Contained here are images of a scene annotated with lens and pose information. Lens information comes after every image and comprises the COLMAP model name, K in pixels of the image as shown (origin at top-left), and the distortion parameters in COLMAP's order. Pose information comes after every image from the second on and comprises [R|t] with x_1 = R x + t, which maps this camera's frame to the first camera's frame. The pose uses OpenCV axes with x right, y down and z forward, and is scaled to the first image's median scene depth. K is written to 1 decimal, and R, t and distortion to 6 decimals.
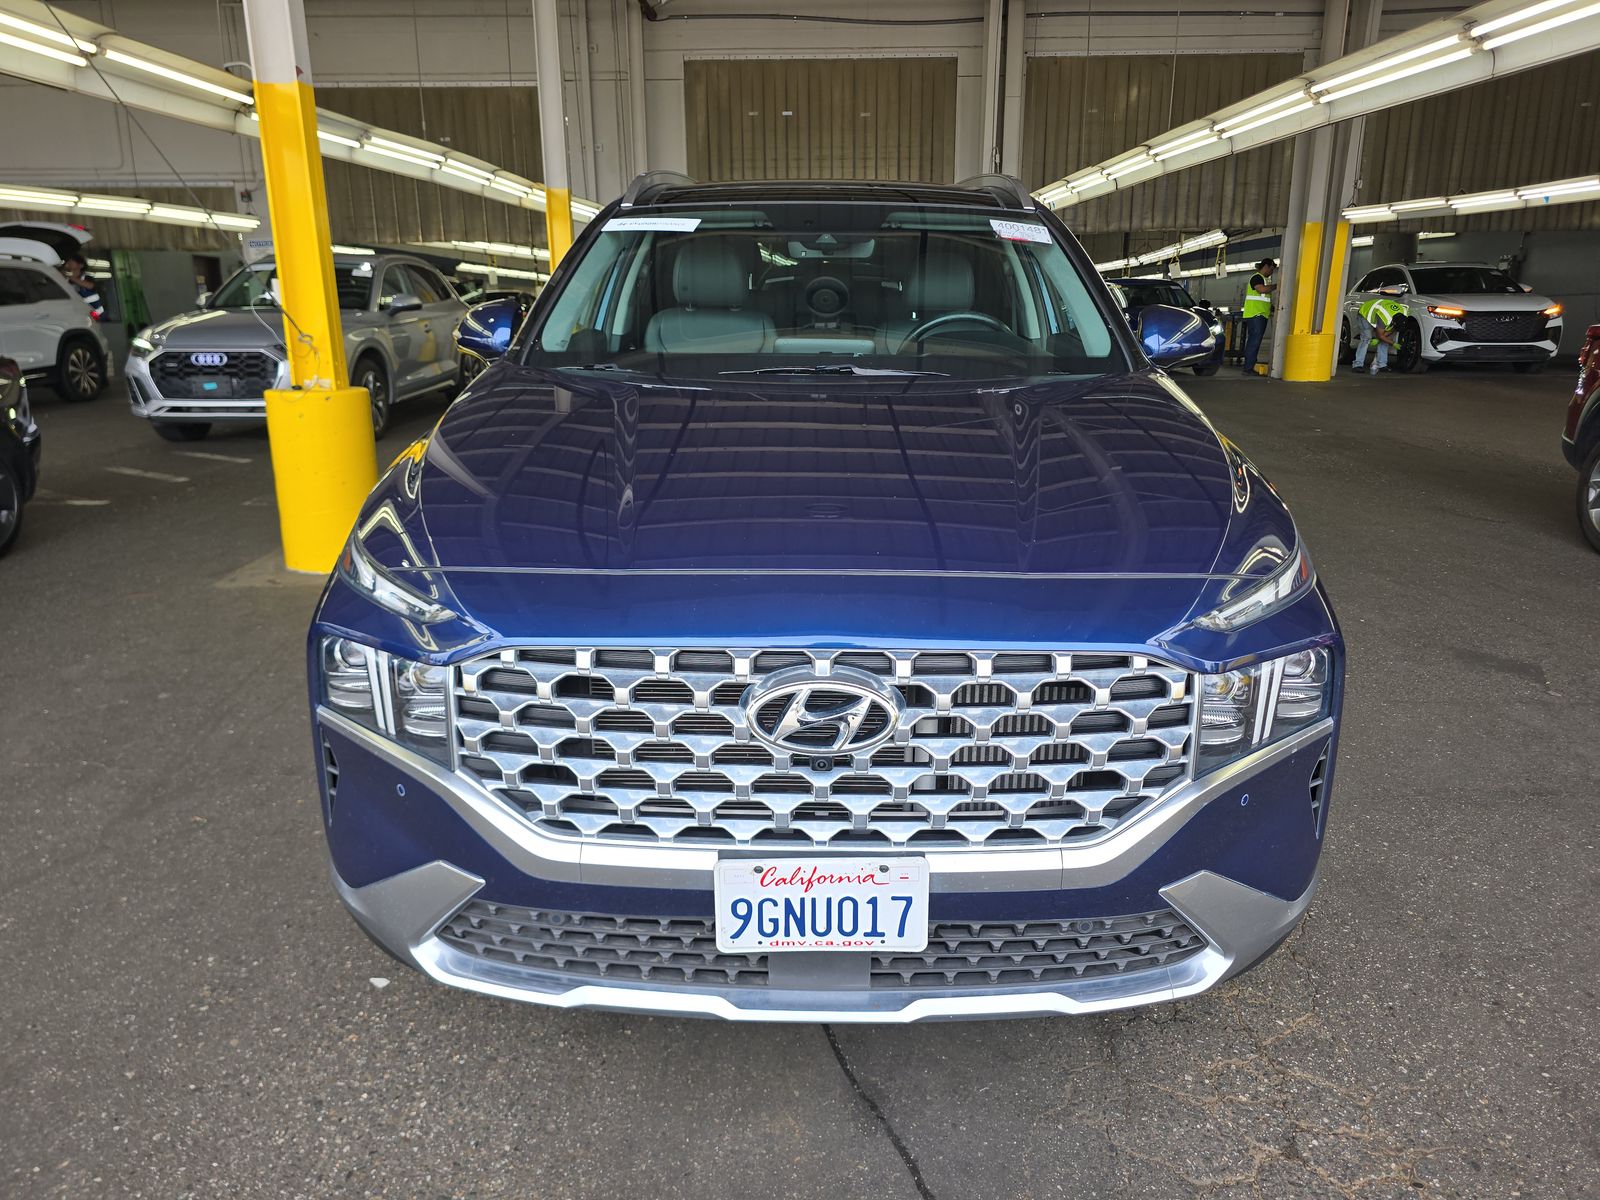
lens RADIAL K [[1102.2, 0, 795.5], [0, 1102.2, 703.4], [0, 0, 1]] dist [0.015633, -0.011645]
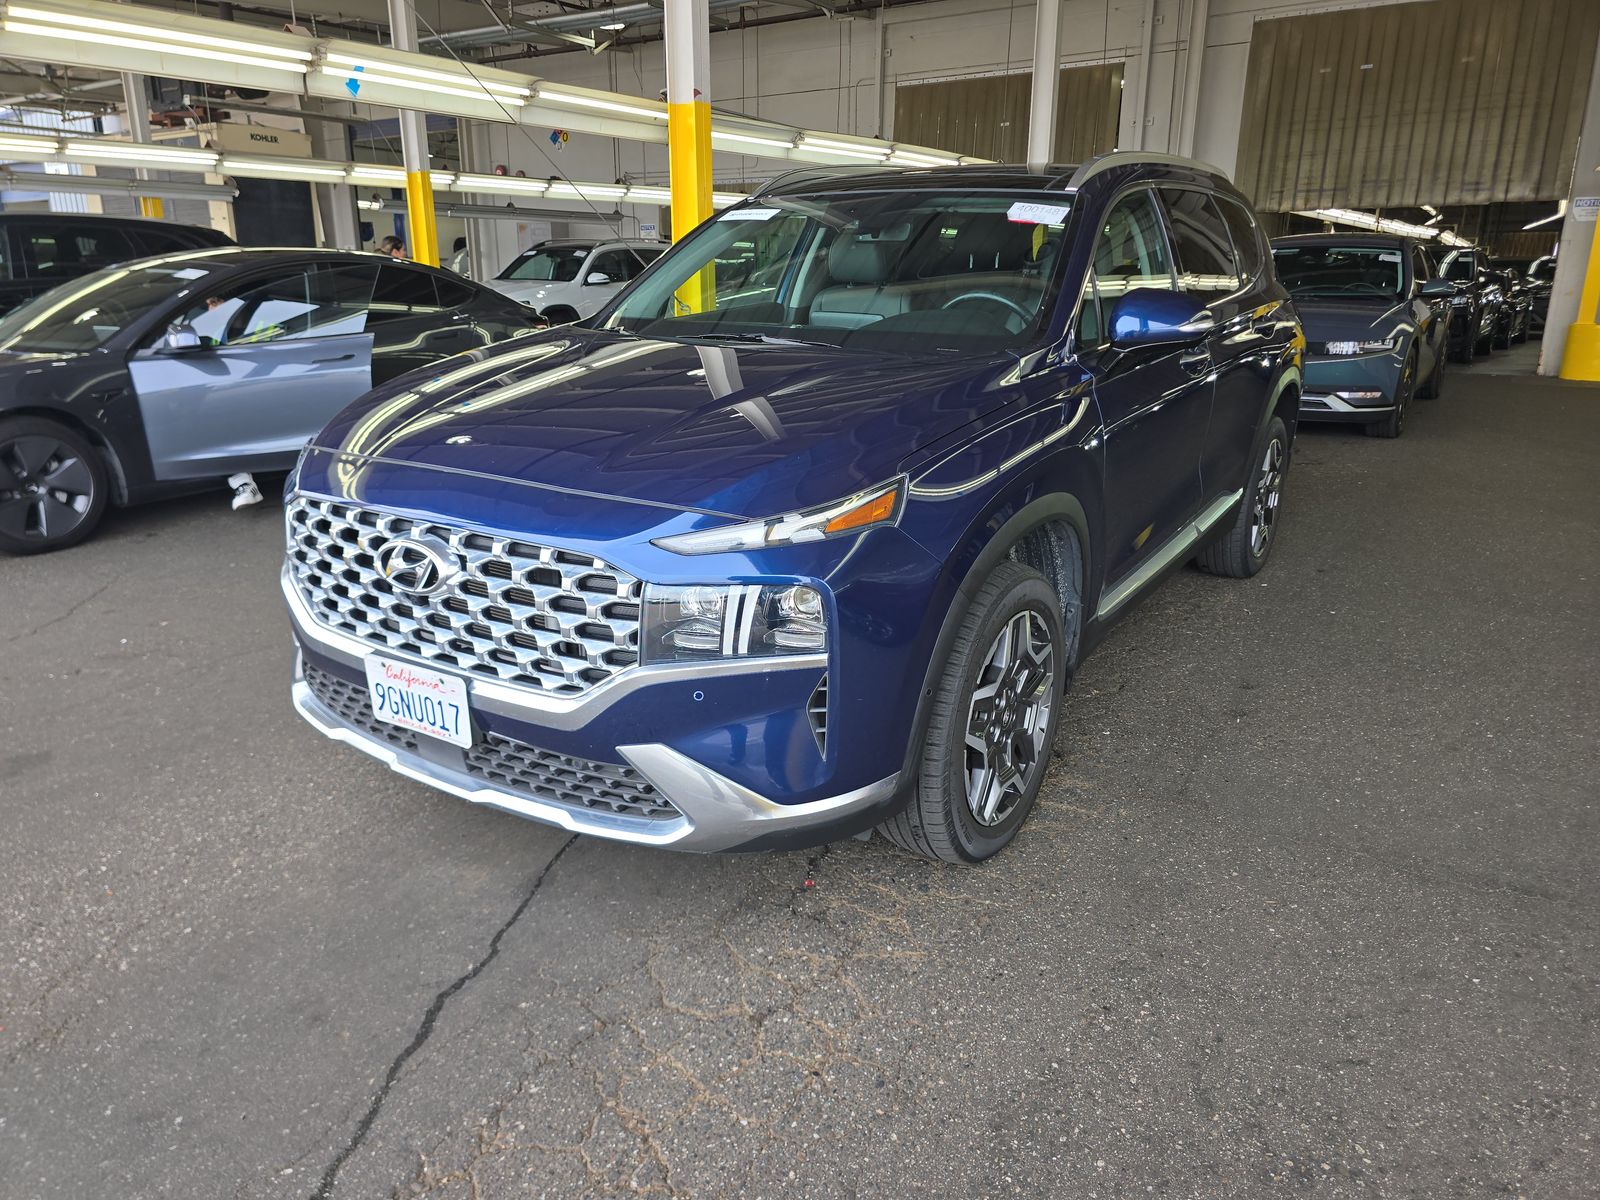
lens RADIAL K [[1102.2, 0, 795.5], [0, 1102.2, 703.4], [0, 0, 1]] dist [0.015633, -0.011645]
pose [[0.826443, 0.205151, -0.524314, 1.005897], [-0.193448, 0.978024, 0.077756, -0.019209], [0.528744, 0.037167, 0.847967, 0.015108]]
